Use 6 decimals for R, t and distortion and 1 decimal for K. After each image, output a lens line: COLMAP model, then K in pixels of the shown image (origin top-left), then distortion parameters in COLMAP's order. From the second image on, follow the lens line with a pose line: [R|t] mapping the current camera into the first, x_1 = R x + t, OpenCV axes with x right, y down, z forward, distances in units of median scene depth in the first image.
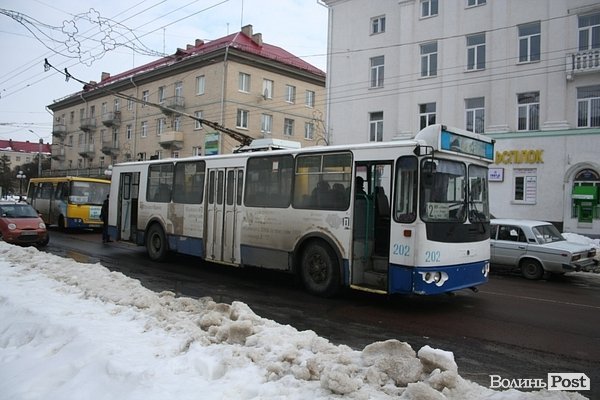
lens RADIAL K [[512.0, 0, 300.0], [0, 512.0, 200.0], [0, 0, 1]] dist [-0.177406, 0.180244]
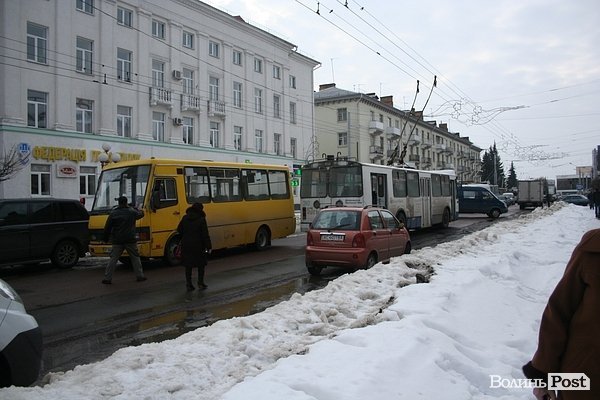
lens RADIAL K [[512.0, 0, 300.0], [0, 512.0, 200.0], [0, 0, 1]] dist [-0.177406, 0.180244]
pose [[-0.239397, -0.029058, 0.970487, -0.885121], [0.003741, 0.999517, 0.030850, -0.018450], [-0.970915, 0.011016, -0.239172, 0.894074]]
